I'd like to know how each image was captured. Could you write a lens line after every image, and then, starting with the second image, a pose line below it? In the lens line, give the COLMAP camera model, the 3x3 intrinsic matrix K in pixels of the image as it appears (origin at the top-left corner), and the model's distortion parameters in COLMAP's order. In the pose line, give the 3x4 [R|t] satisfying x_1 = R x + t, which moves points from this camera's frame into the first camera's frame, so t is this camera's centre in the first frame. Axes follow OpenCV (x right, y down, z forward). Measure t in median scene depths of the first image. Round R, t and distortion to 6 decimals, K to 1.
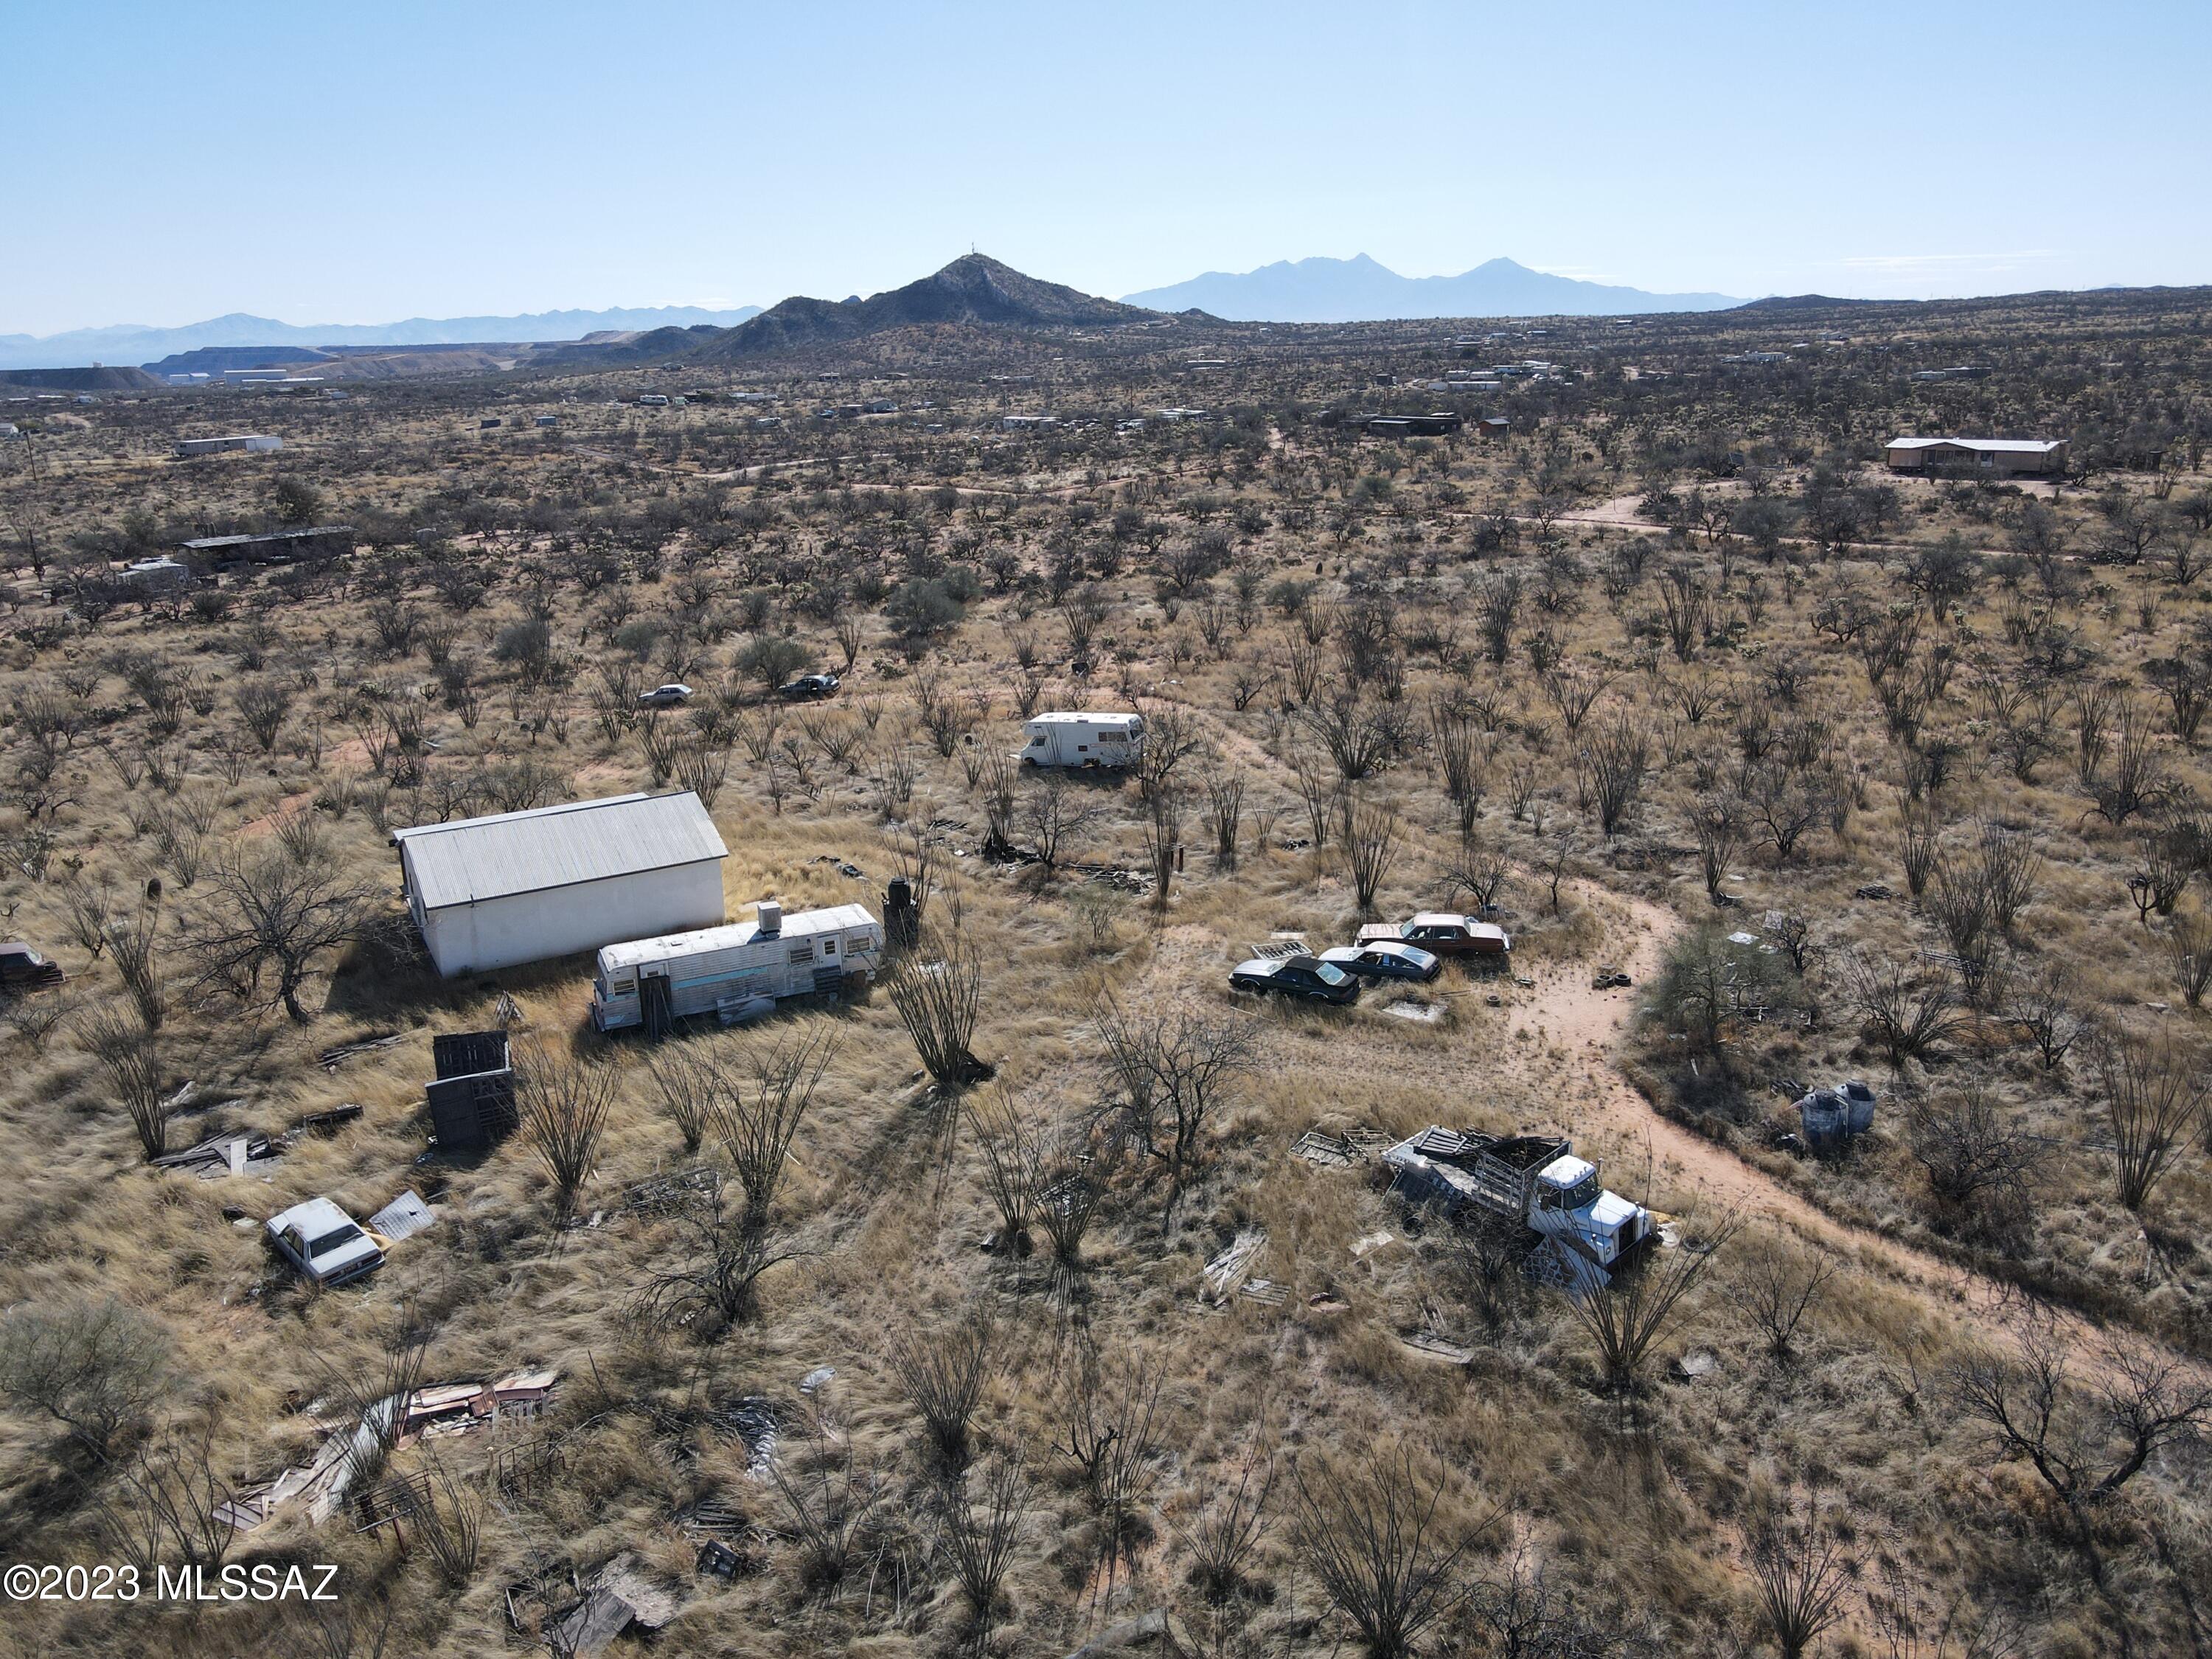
lens RADIAL K [[1600.8, 0, 1076.7], [0, 1600.8, 842.6], [0, 0, 1]] dist [0.026643, -0.013514]
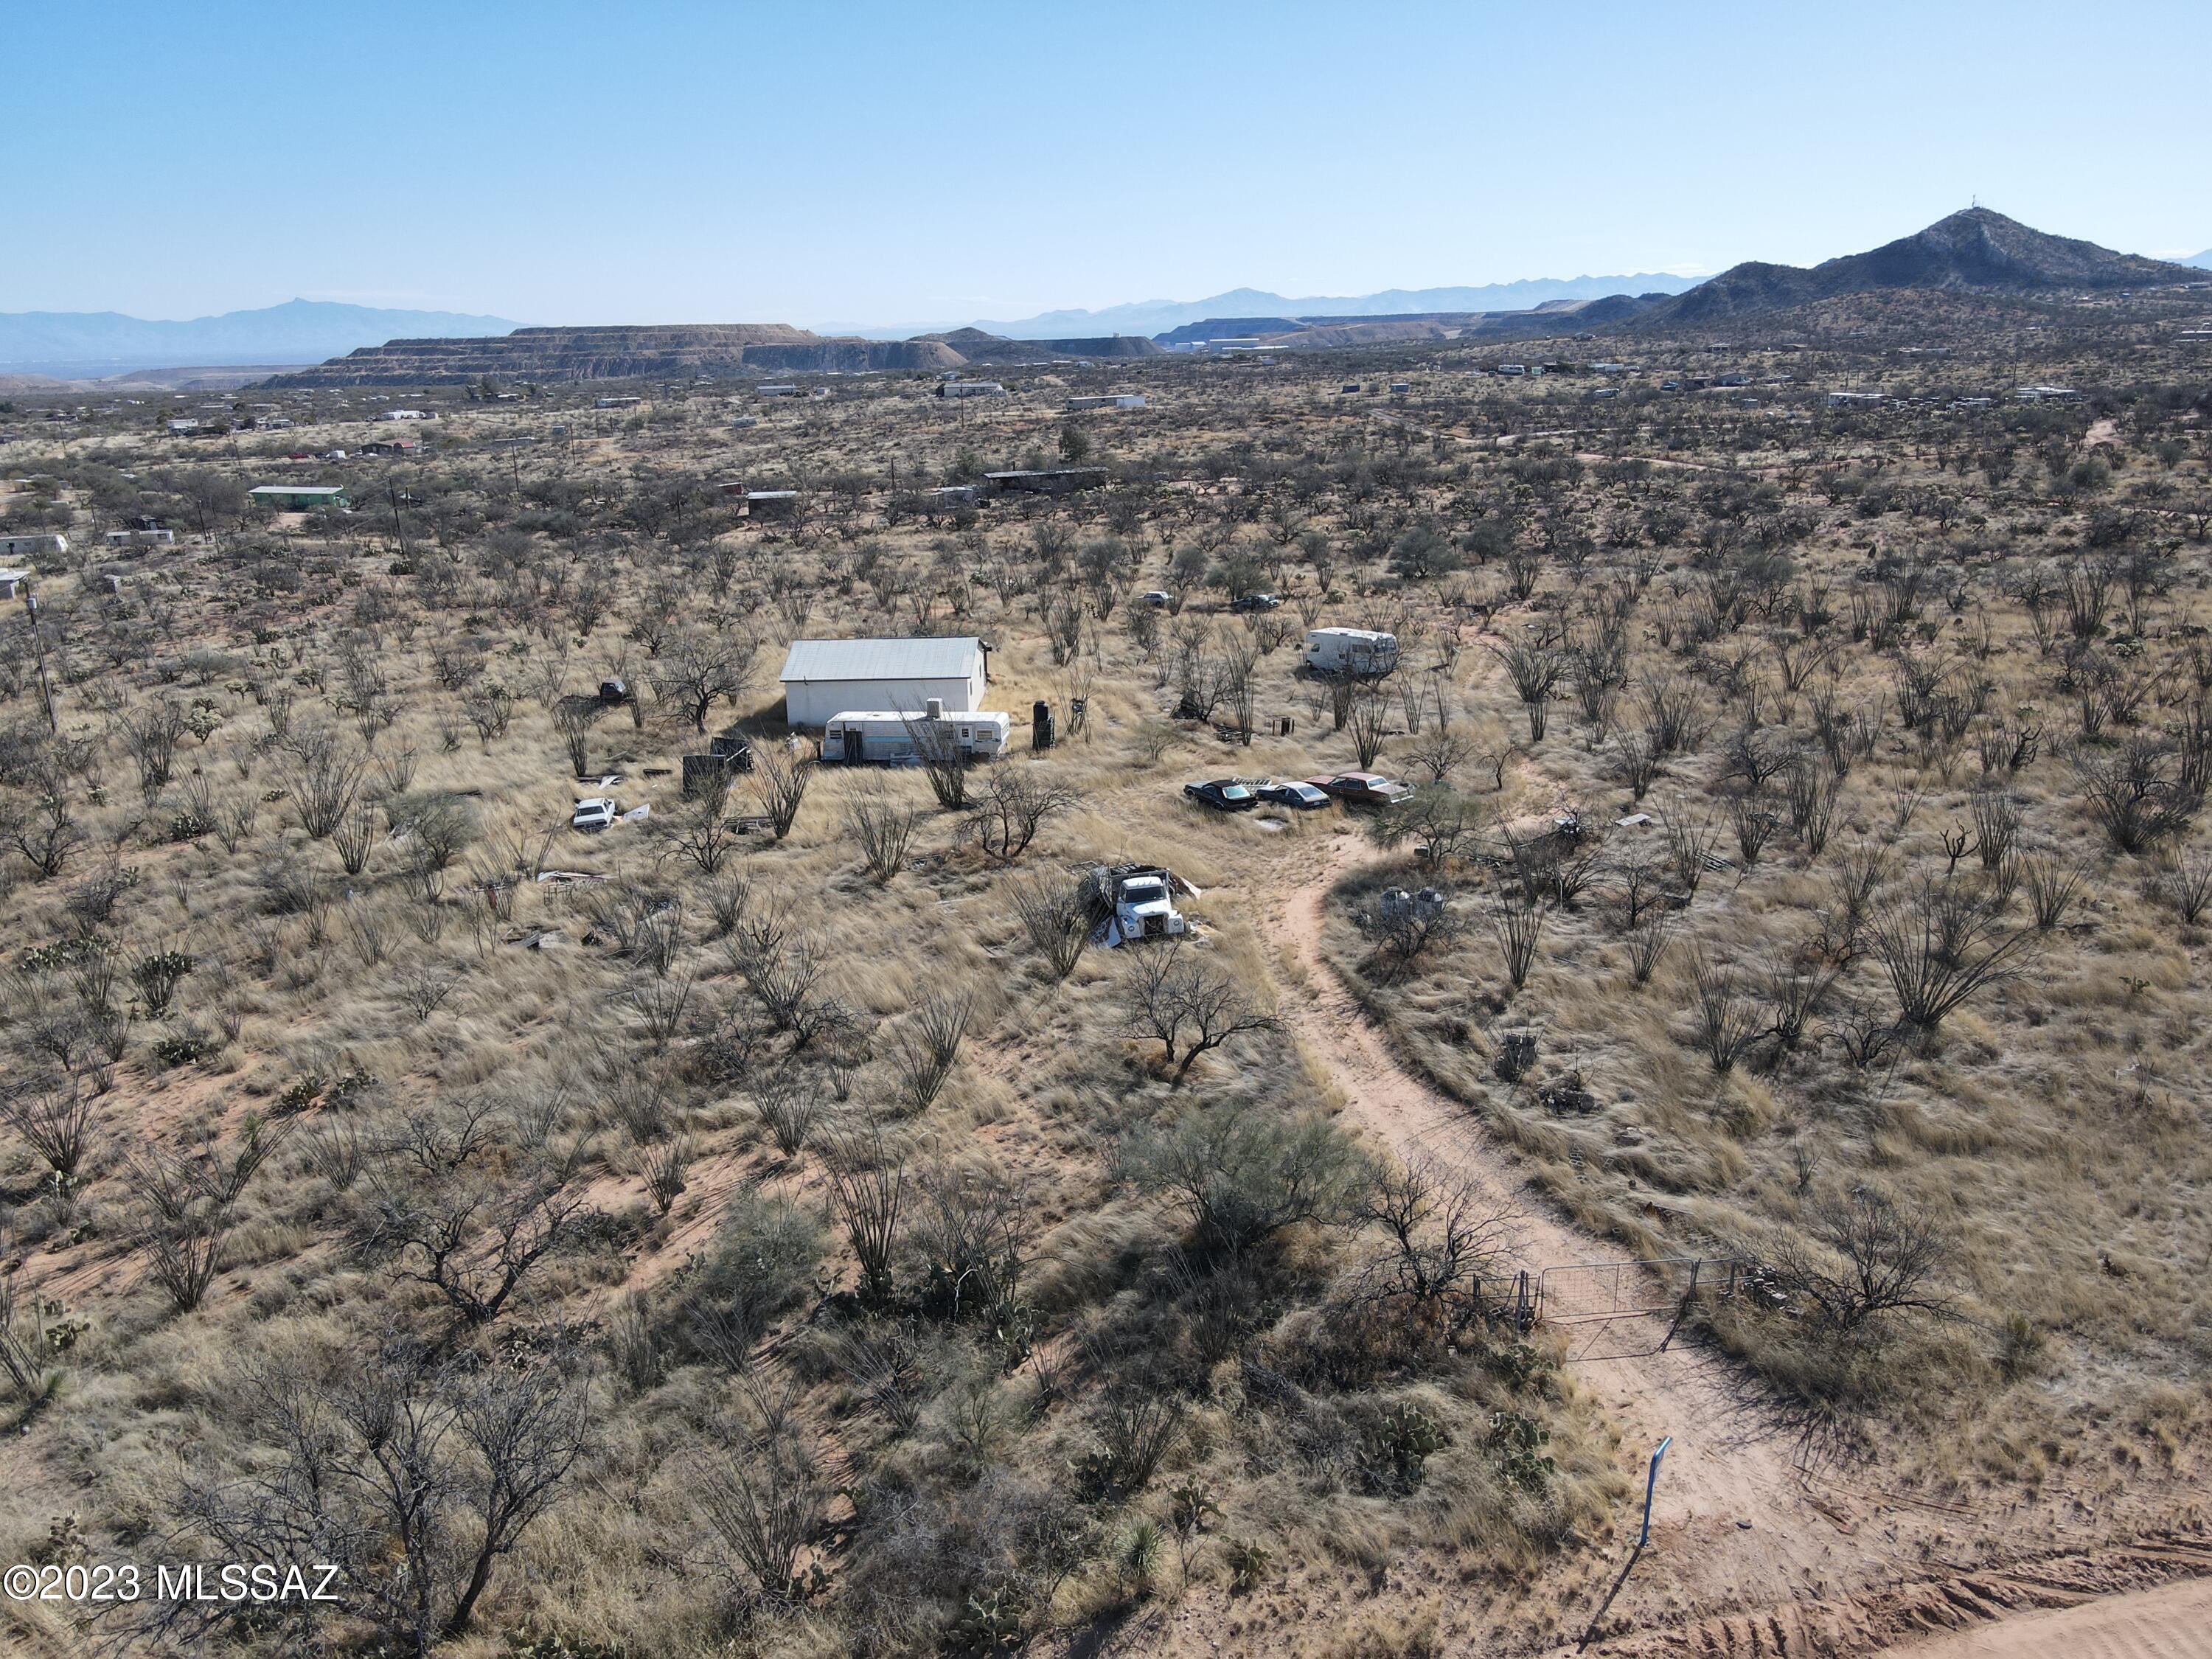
lens RADIAL K [[1600.8, 0, 1093.8], [0, 1600.8, 824.5], [0, 0, 1]] dist [0.026643, -0.013514]
pose [[0.851503, 0.158633, -0.499777, 0.310406], [-0.154854, 0.986704, 0.049353, 0.024738], [0.500961, 0.035369, 0.864747, -0.105383]]
